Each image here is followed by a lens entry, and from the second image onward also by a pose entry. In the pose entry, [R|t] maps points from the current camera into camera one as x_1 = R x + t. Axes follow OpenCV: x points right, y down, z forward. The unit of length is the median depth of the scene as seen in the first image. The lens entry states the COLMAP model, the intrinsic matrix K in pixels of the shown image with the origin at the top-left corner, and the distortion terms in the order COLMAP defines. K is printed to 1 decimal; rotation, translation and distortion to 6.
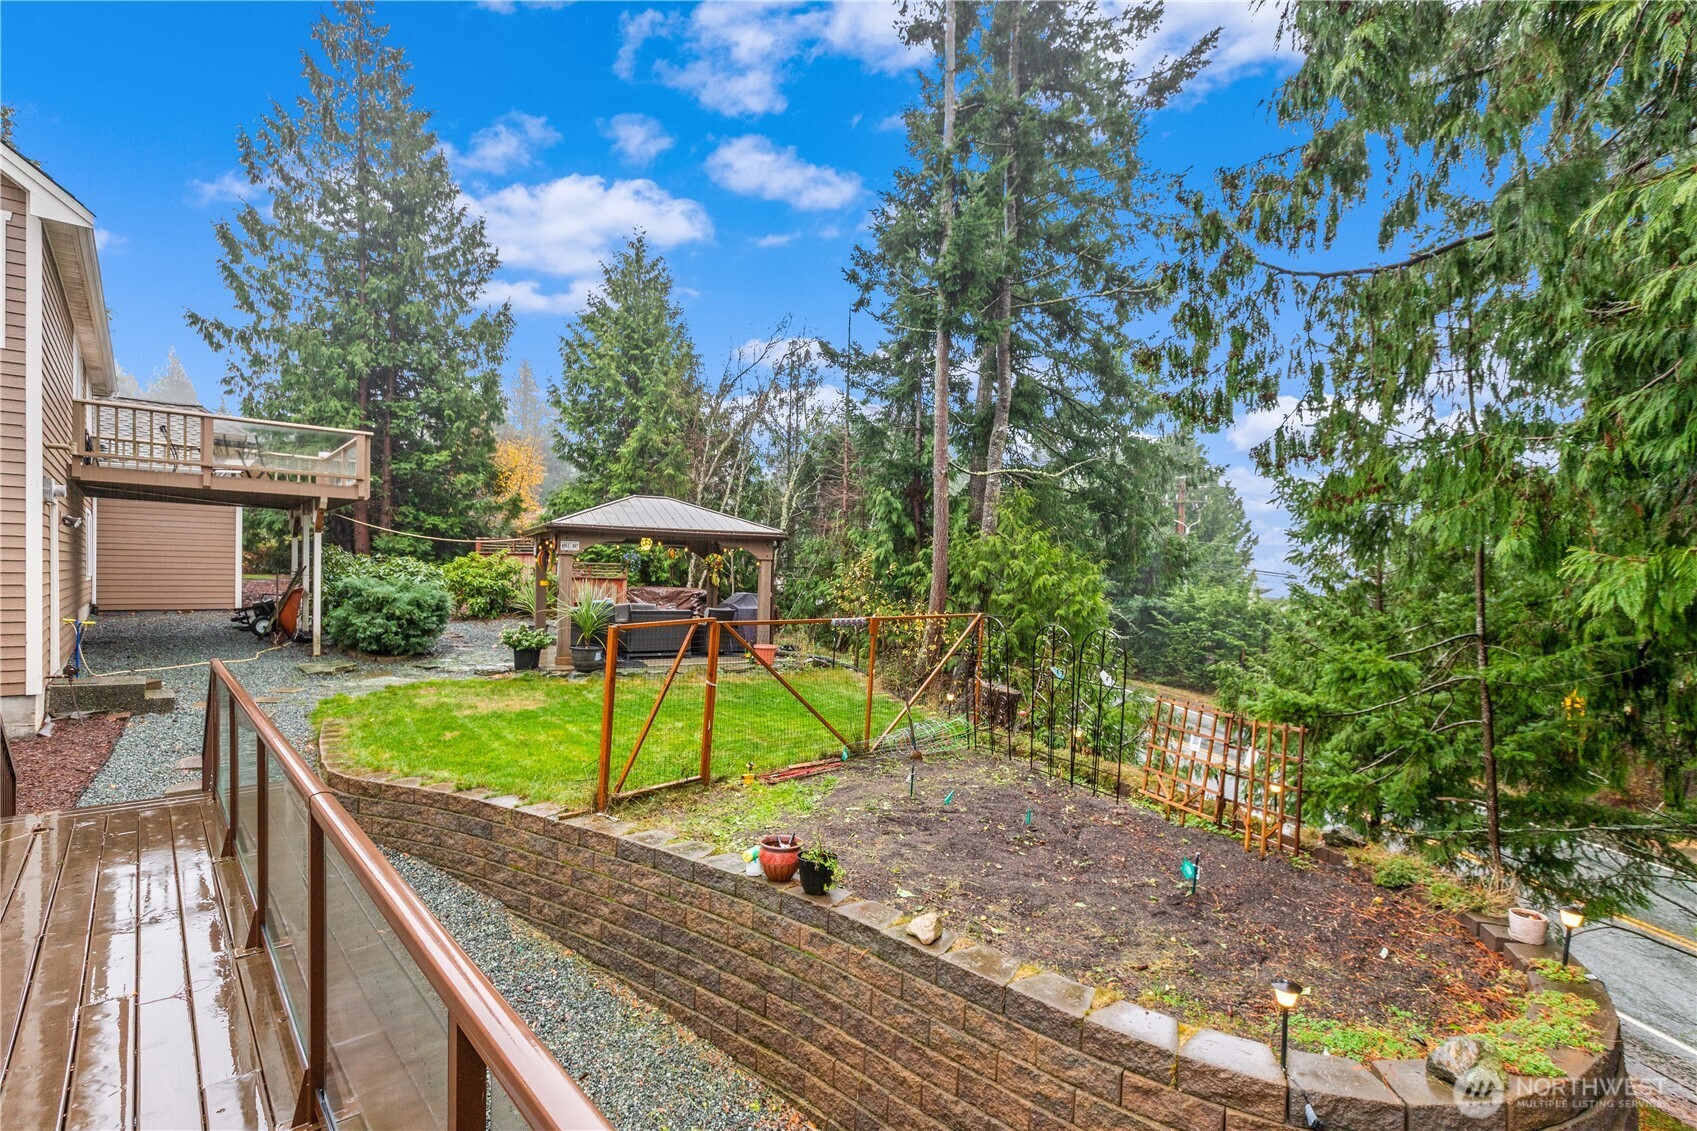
lens RADIAL K [[800.8, 0, 855.4], [0, 800.8, 555.9], [0, 0, 1]] dist [0.001129, -0.000121]
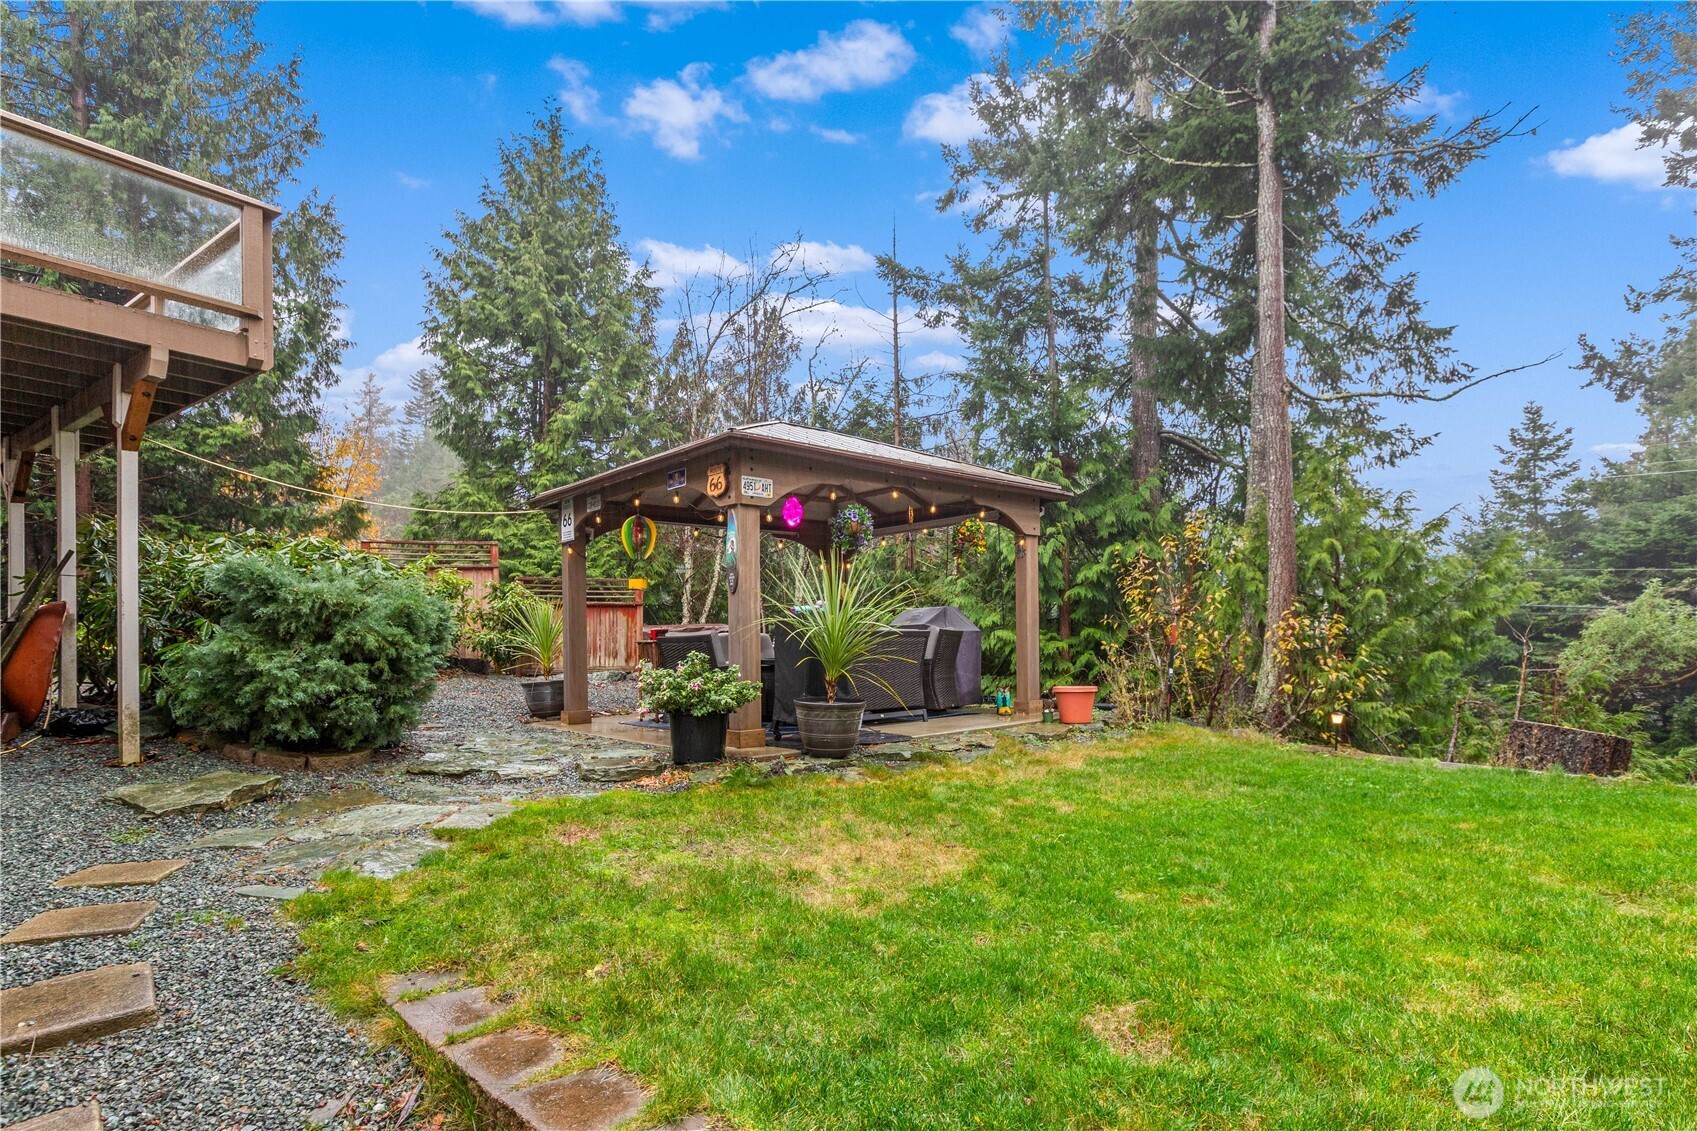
lens RADIAL K [[864.3, 0, 845.5], [0, 864.3, 601.7], [0, 0, 1]] dist [-0.000934, -0.000202]
pose [[0.973613, -0.030905, 0.226102, -0.355569], [0.035405, 0.999247, -0.015877, 0.053540], [-0.225441, 0.023463, 0.973974, 0.424632]]
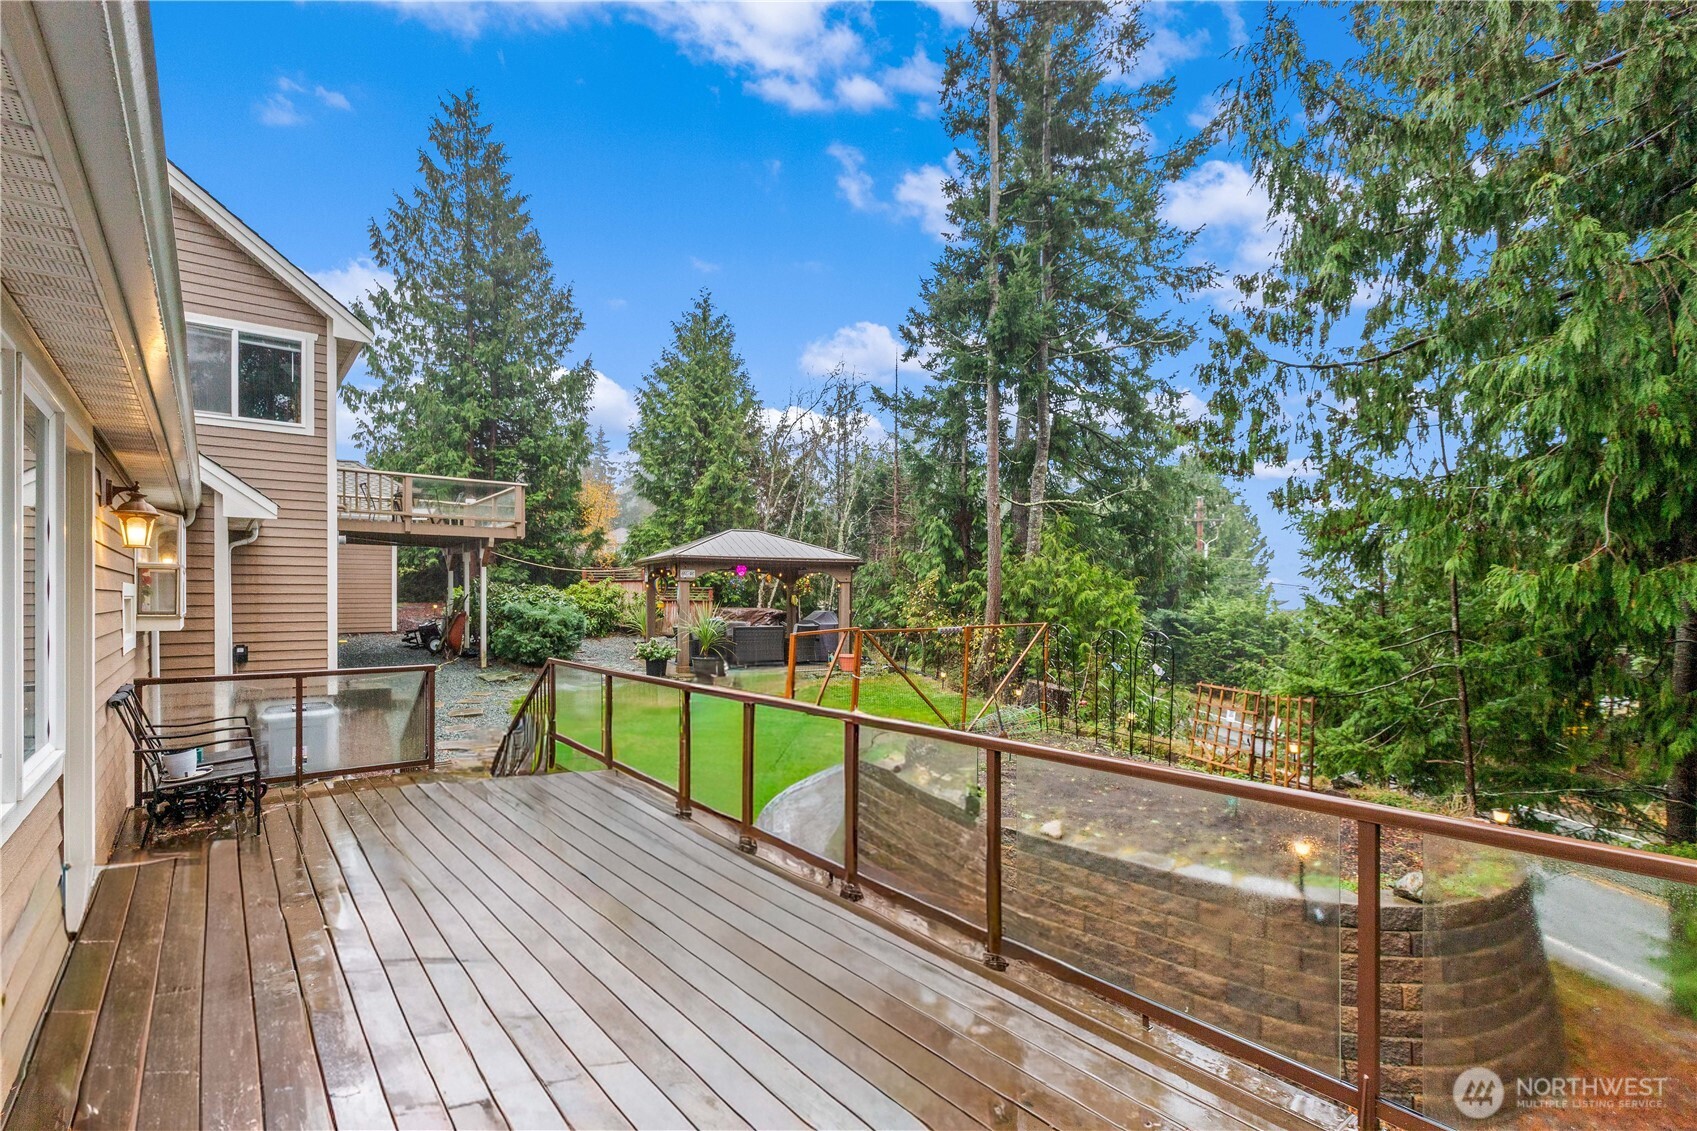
lens RADIAL K [[770.4, 0, 839.8], [0, 770.4, 565.6], [0, 0, 1]] dist [0.000736, -0.000312]
pose [[0.998692, -0.019635, -0.047217, -0.062061], [0.018973, 0.999716, -0.014414, -0.003084], [0.047487, 0.013500, 0.998781, -0.121311]]
